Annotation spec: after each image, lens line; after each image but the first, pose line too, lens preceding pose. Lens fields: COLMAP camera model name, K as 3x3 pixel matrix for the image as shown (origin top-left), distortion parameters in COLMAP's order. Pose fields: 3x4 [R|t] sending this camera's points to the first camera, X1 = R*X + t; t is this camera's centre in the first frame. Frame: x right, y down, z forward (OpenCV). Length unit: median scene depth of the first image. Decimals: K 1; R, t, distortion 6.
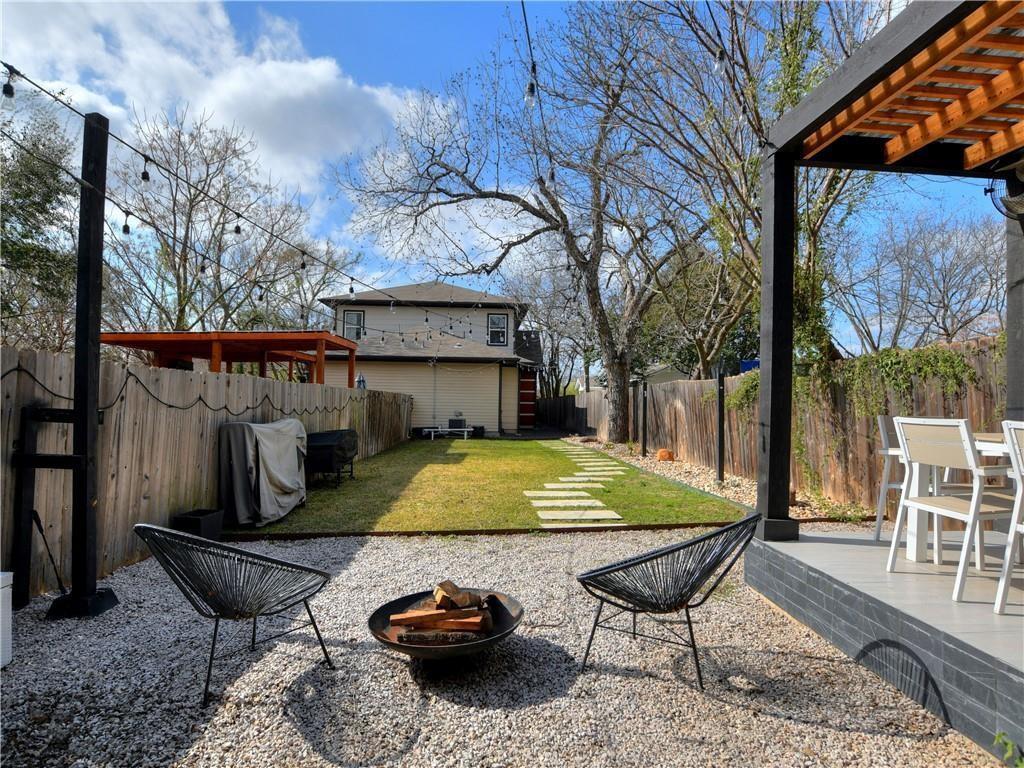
lens RADIAL K [[550.5, 0, 506.3], [0, 550.5, 383.9], [0, 0, 1]] dist [-0.029923, 0.002221]
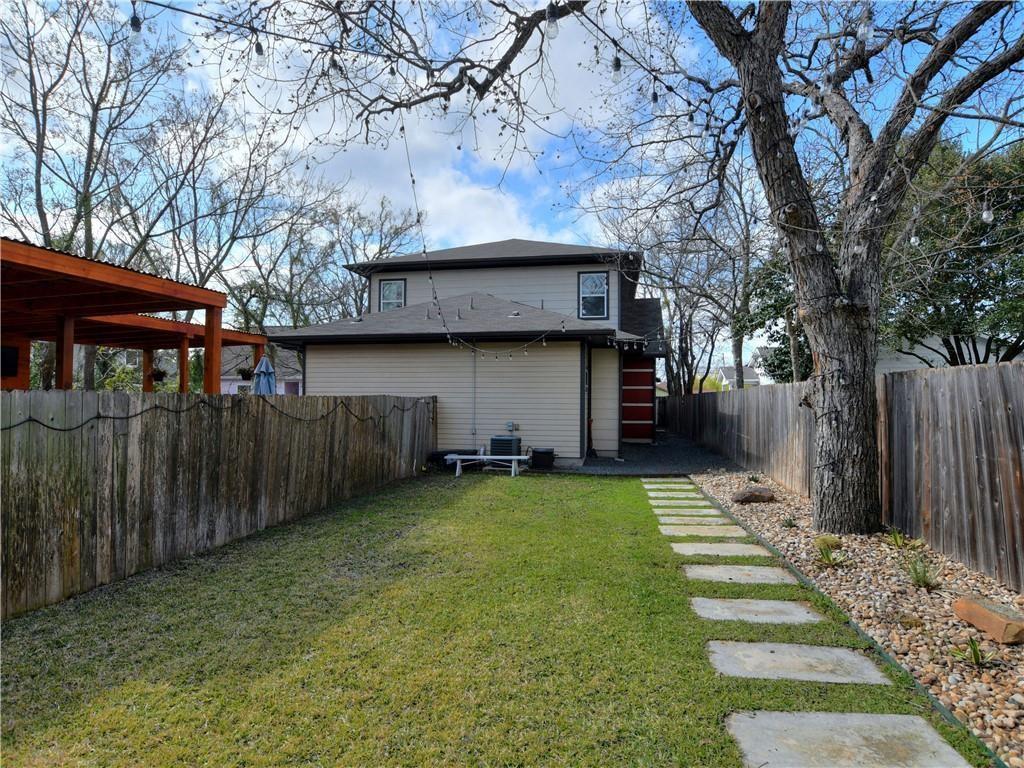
lens RADIAL K [[550.5, 0, 518.8], [0, 550.5, 388.2], [0, 0, 1]] dist [-0.029923, 0.002221]
pose [[0.975606, -0.014702, -0.219036, 0.073991], [0.017955, 0.999756, 0.012869, 0.006108], [0.218794, -0.016488, 0.975632, 0.612070]]
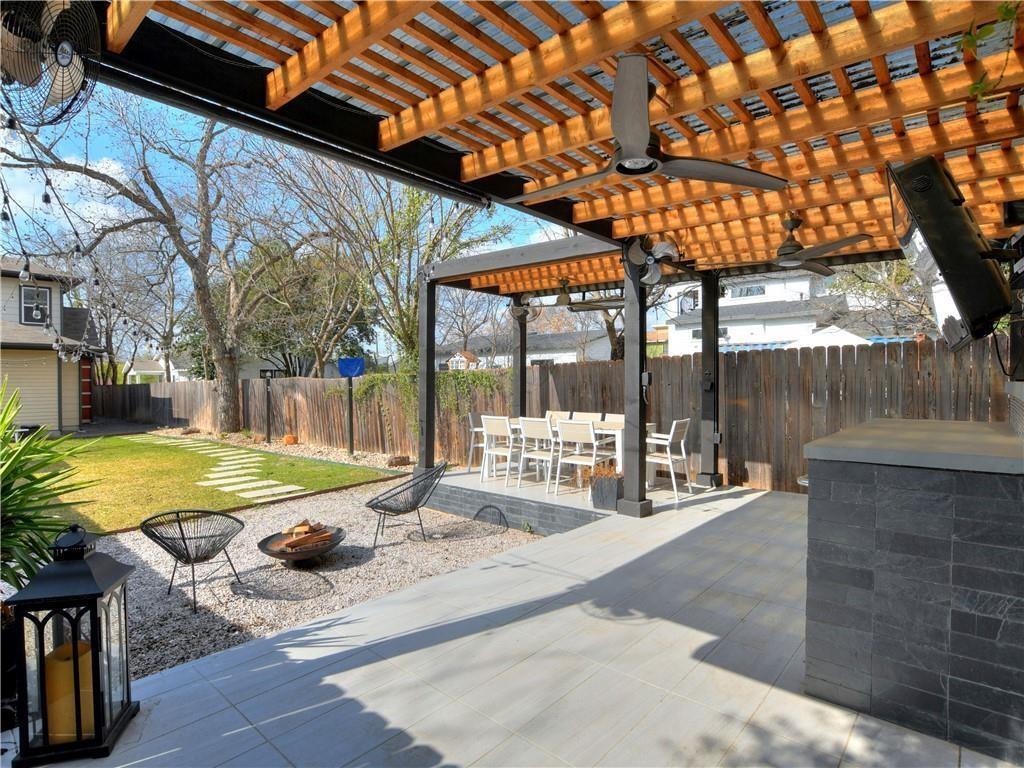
lens RADIAL K [[550.5, 0, 511.0], [0, 550.5, 382.5], [0, 0, 1]] dist [-0.029923, 0.002221]
pose [[0.705015, -0.023048, 0.708818, -0.164169], [-0.004626, 0.999301, 0.037095, -0.032283], [-0.709178, -0.029432, 0.704415, -0.141438]]
